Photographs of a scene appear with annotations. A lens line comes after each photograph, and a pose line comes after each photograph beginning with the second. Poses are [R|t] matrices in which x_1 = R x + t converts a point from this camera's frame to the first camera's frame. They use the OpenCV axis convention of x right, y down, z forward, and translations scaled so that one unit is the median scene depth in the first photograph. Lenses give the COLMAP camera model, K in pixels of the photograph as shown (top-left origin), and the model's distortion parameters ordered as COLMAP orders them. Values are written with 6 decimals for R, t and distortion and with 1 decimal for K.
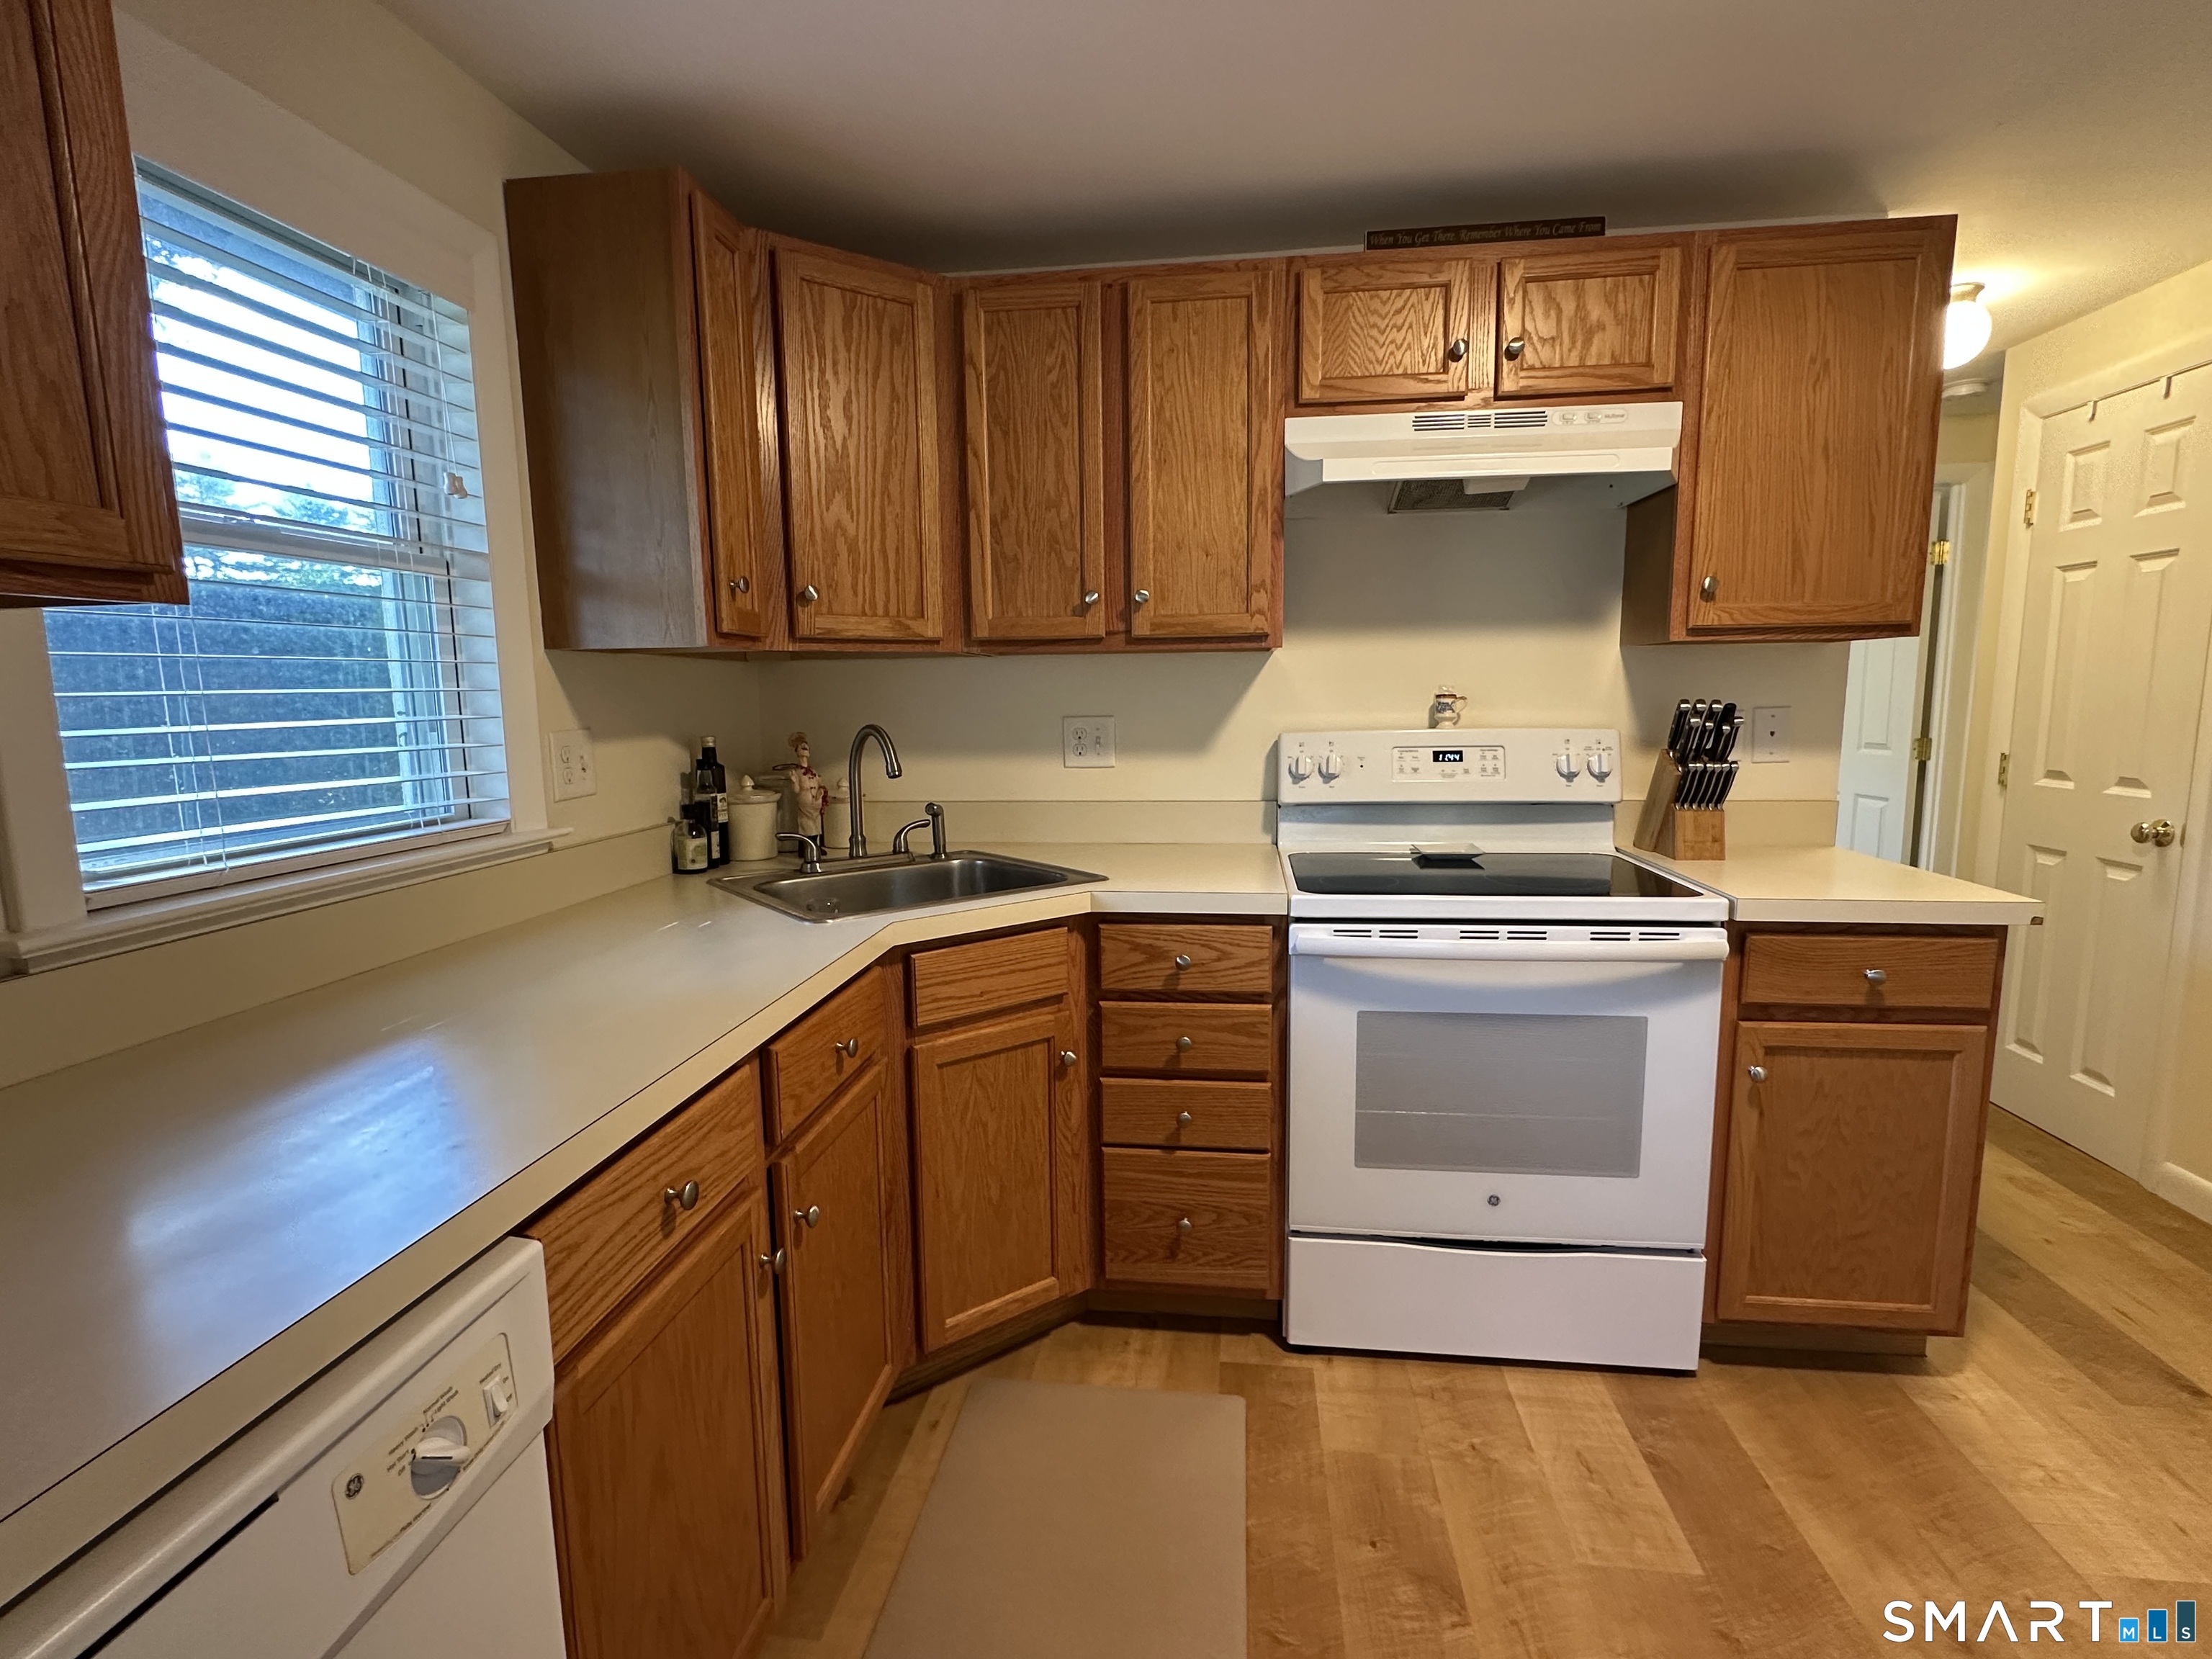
lens RADIAL K [[1051.4, 0, 1104.3], [0, 1051.4, 835.6], [0, 0, 1]] dist [-0.009082, 0.004645]
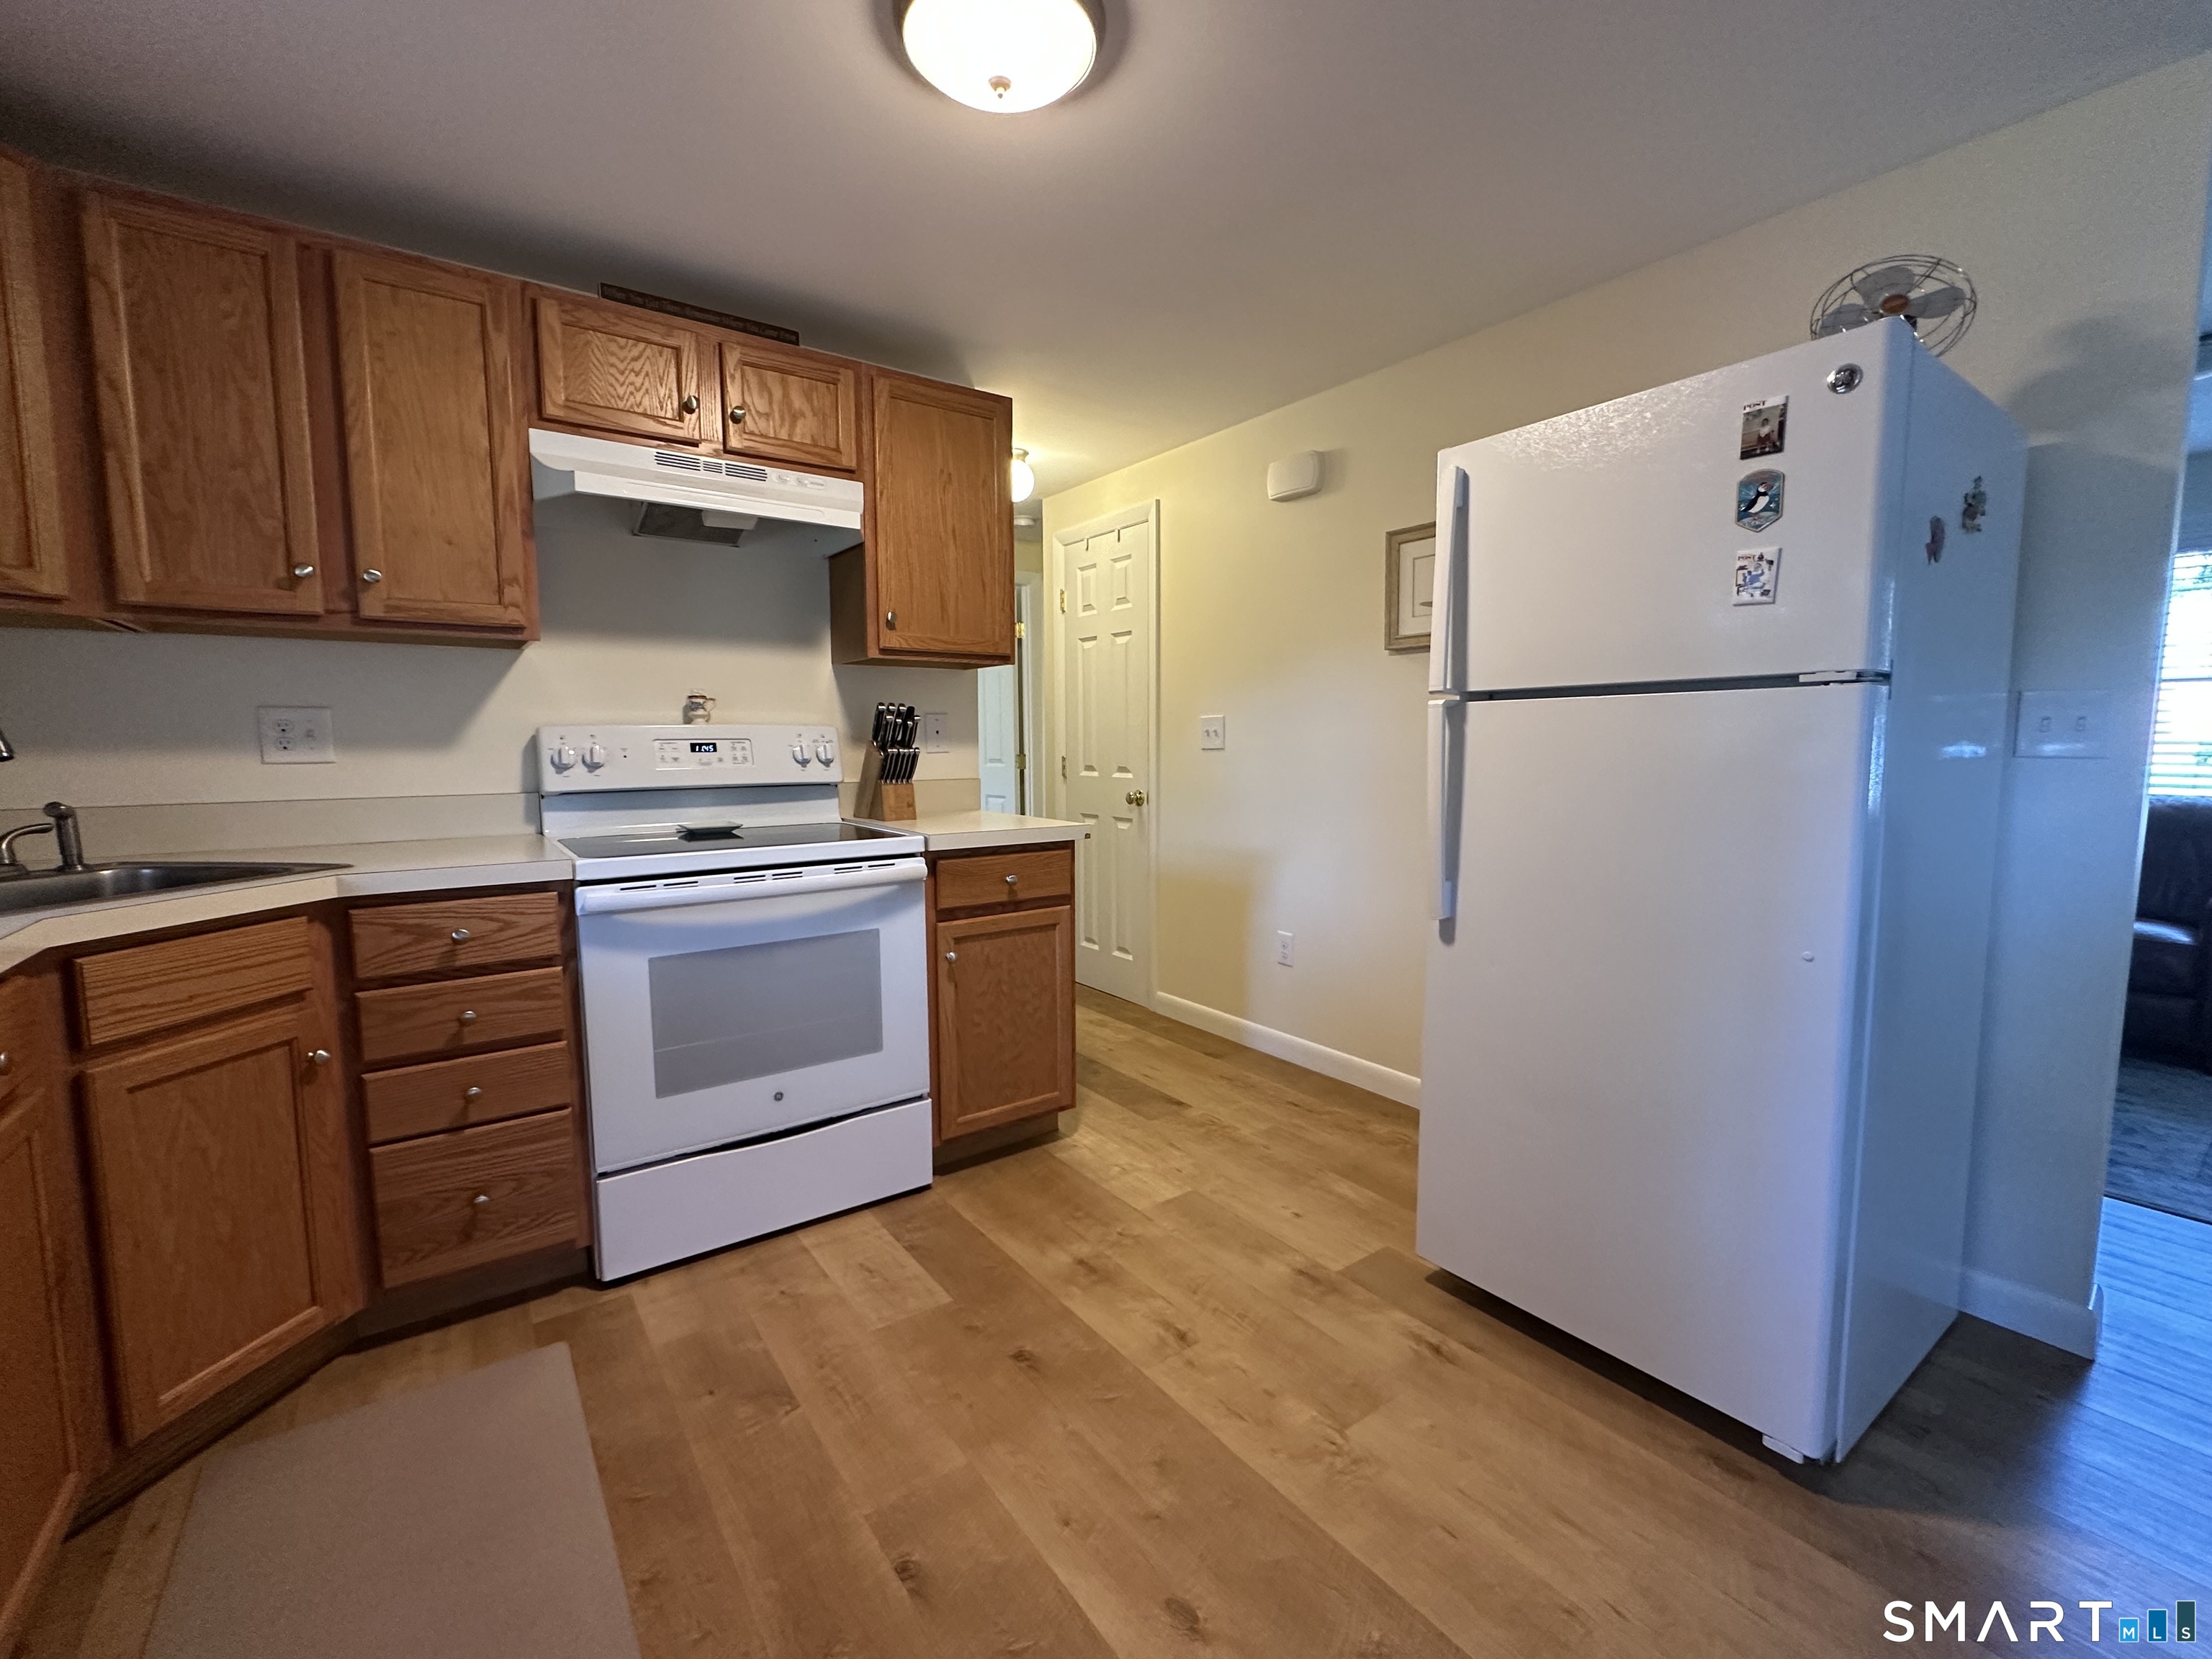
lens RADIAL K [[932.8, 0, 1106.0], [0, 932.8, 829.5], [0, 0, 1]] dist [-0.005215, 0.000245]
pose [[0.728532, -0.056047, 0.682715, -0.074276], [0.086104, 0.996235, -0.010097, 0.077209], [-0.679579, 0.066140, 0.730615, -0.076384]]
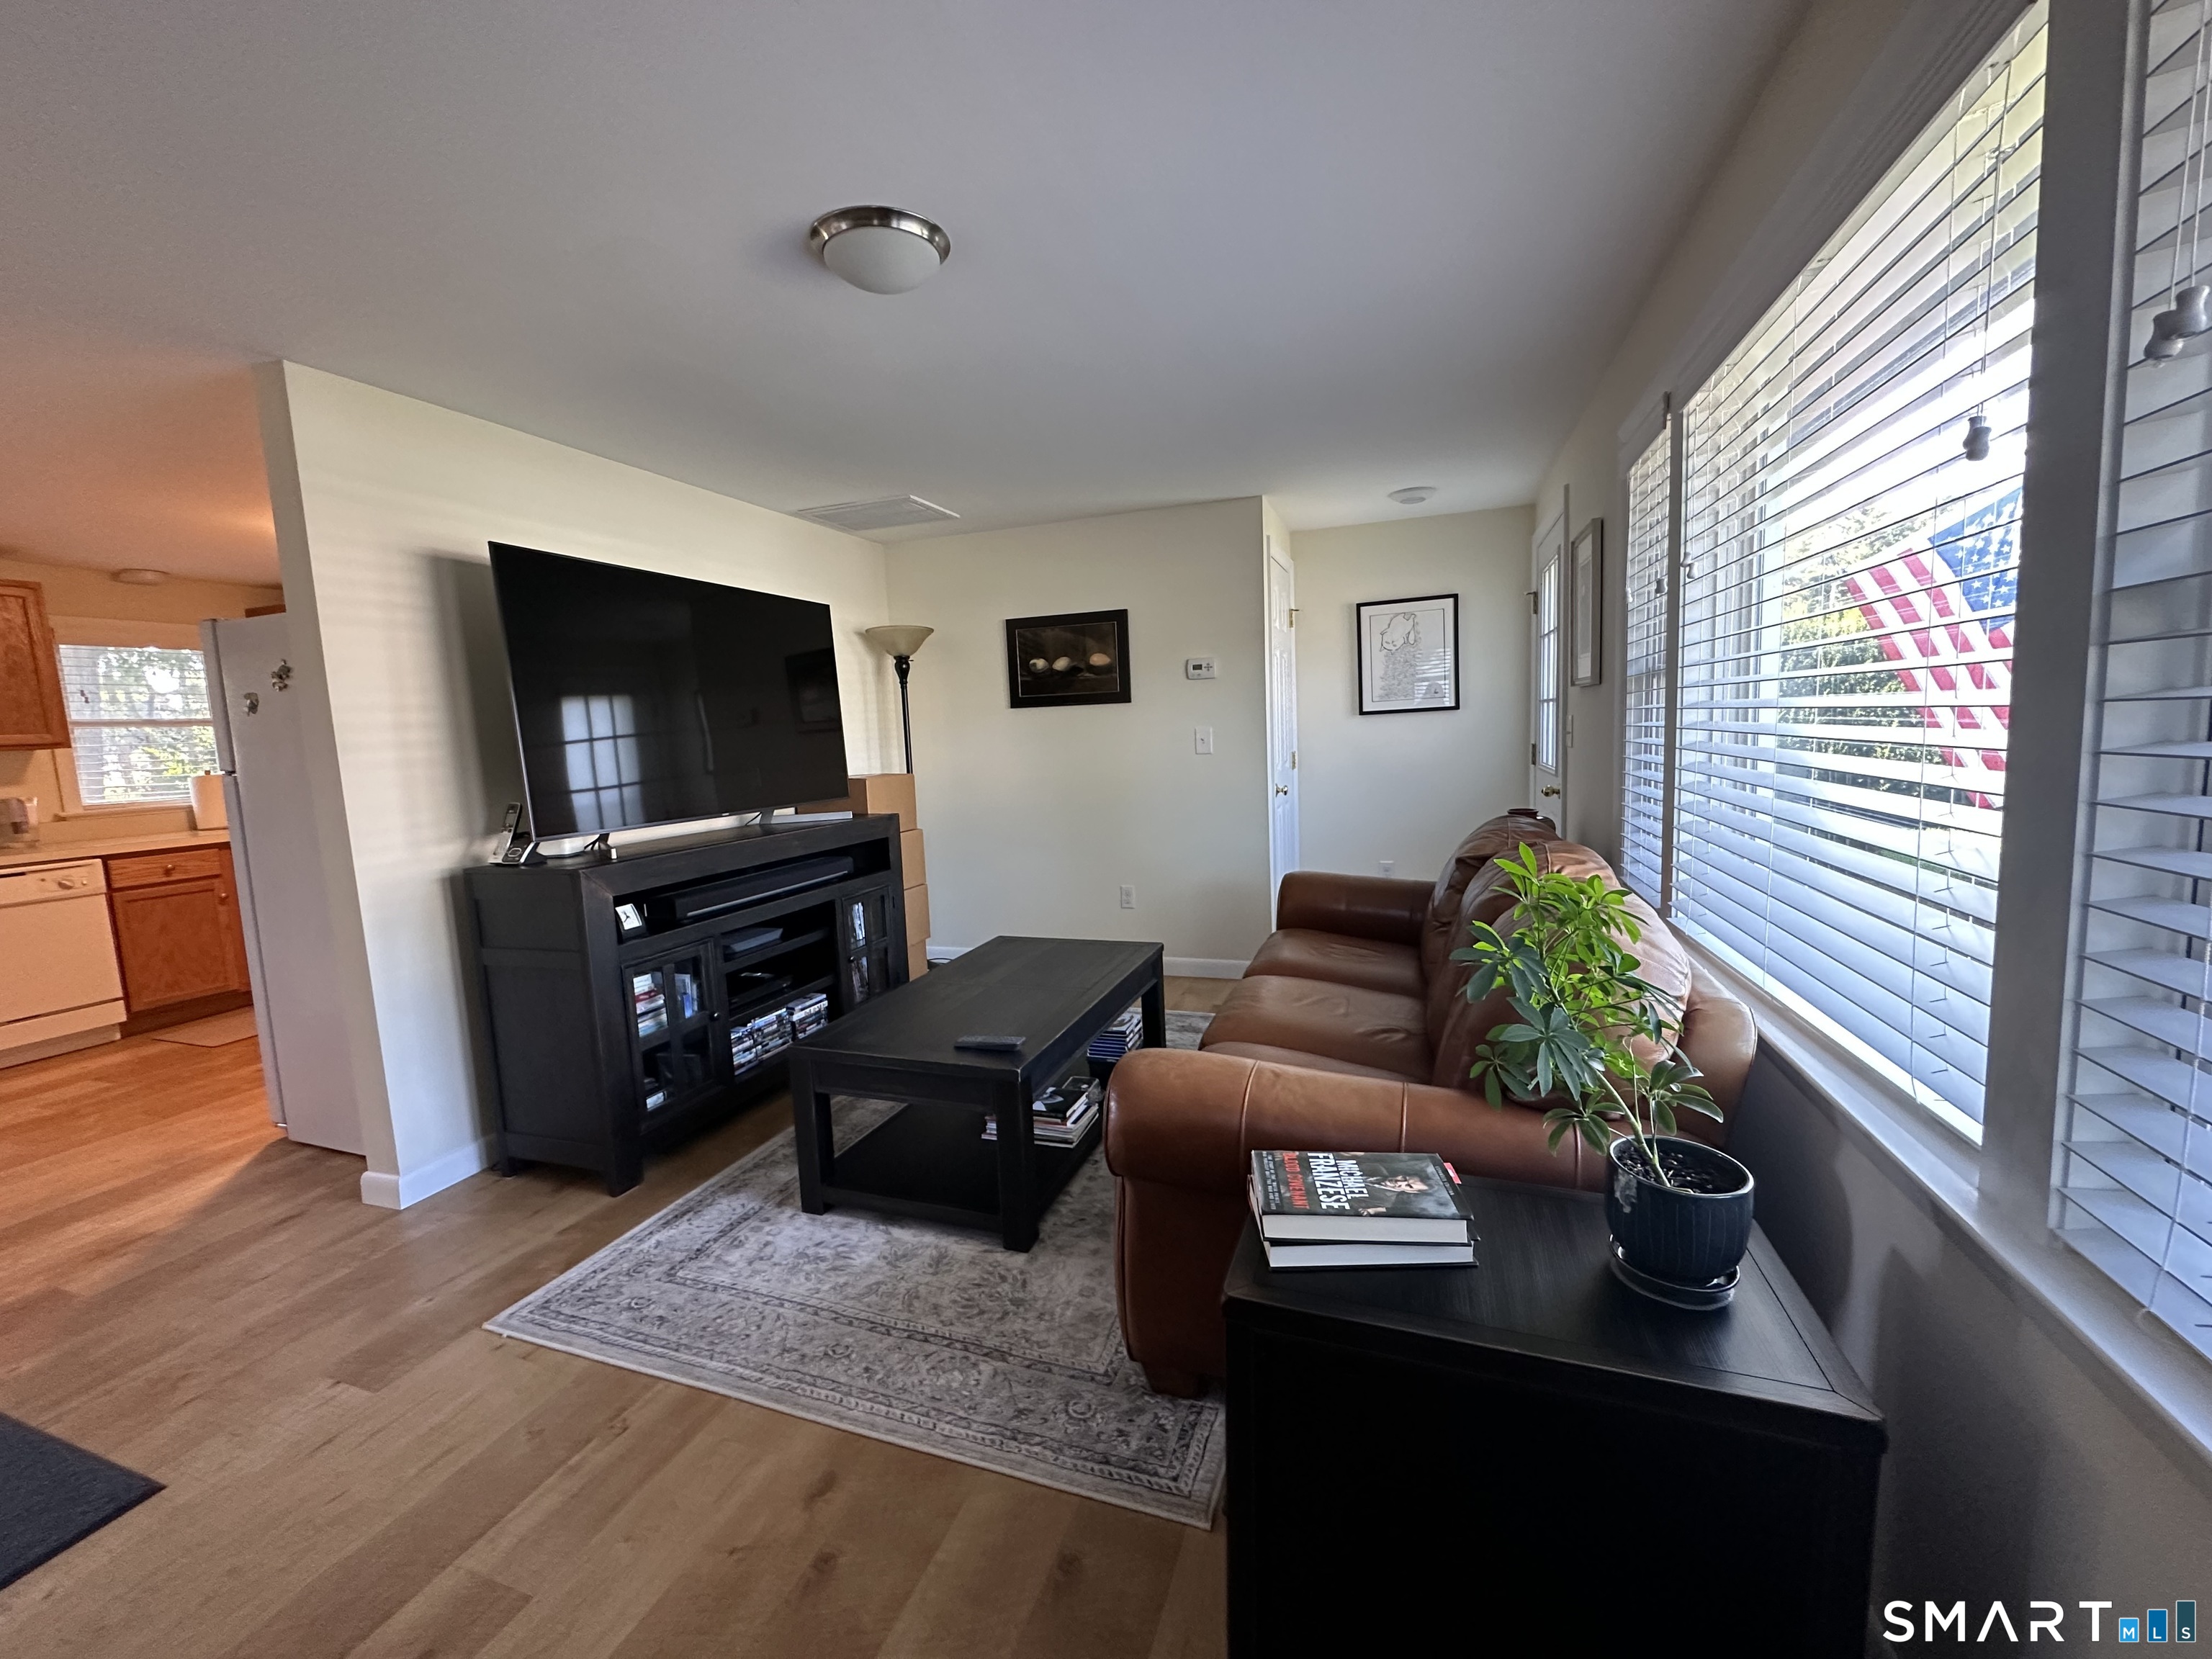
lens RADIAL K [[882.3, 0, 1106.0], [0, 882.3, 829.5], [0, 0, 1]] dist [-0.003456, 0.000434]
pose [[0.977510, -0.005298, -0.210822, 2.389383], [0.002475, 0.999904, -0.013650, 0.124222], [0.210874, 0.012821, 0.977429, -1.038251]]
